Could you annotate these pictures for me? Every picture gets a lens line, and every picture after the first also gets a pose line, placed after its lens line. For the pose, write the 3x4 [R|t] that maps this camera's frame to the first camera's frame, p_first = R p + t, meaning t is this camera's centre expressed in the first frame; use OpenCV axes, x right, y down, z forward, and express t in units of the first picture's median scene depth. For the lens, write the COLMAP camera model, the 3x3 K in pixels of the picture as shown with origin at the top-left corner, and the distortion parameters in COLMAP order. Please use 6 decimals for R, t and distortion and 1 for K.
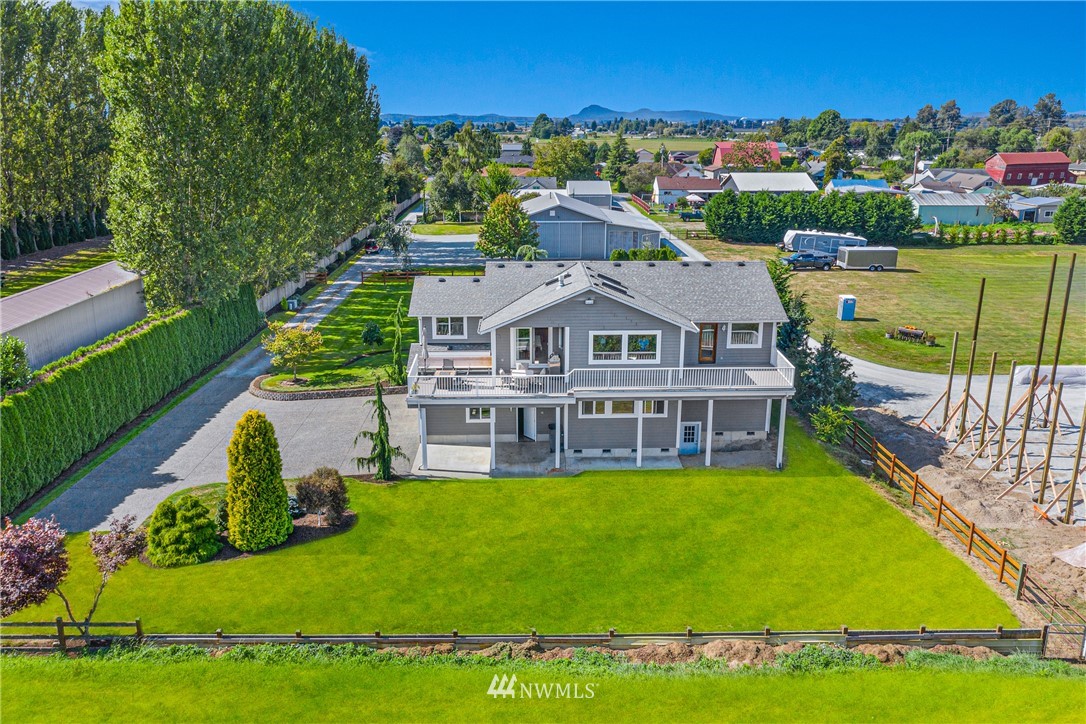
lens RADIAL K [[881.6, 0, 543.0], [0, 881.6, 362.0], [0, 0, 1]] dist [-0.008805, 0.014487]
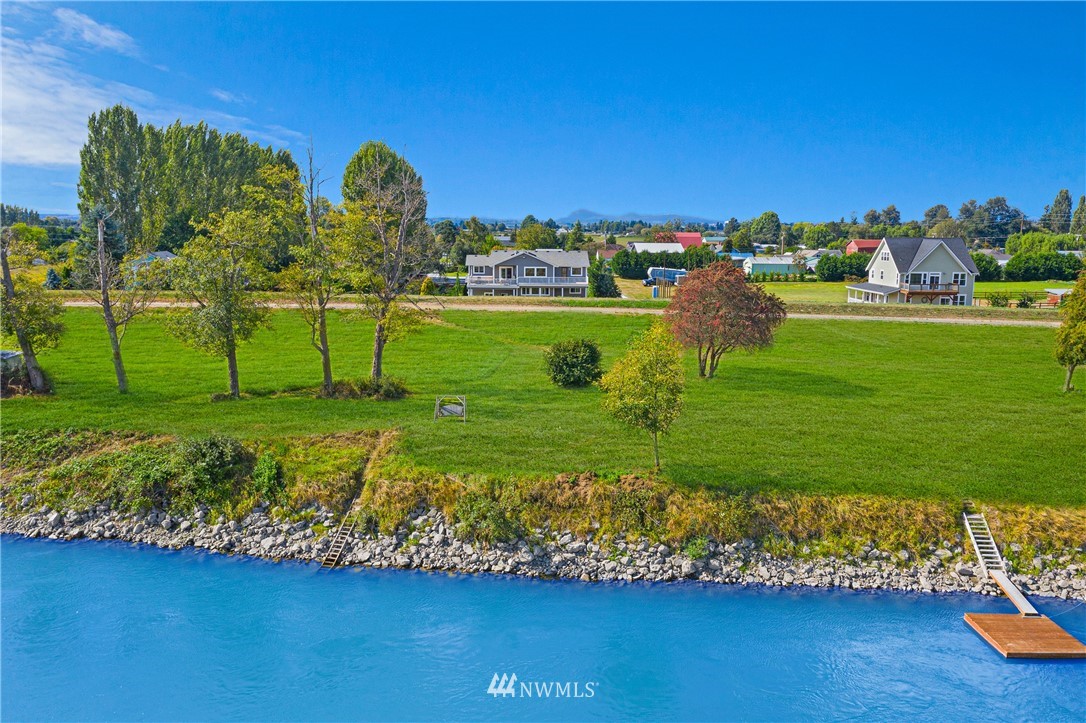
lens RADIAL K [[881.6, 0, 543.0], [0, 881.6, 361.5], [0, 0, 1]] dist [-0.008805, 0.014487]
pose [[0.999927, 0.003700, 0.011530, 0.029269], [-0.002389, 0.993731, -0.111773, 0.225567], [-0.011872, 0.111737, 0.993667, -0.724441]]
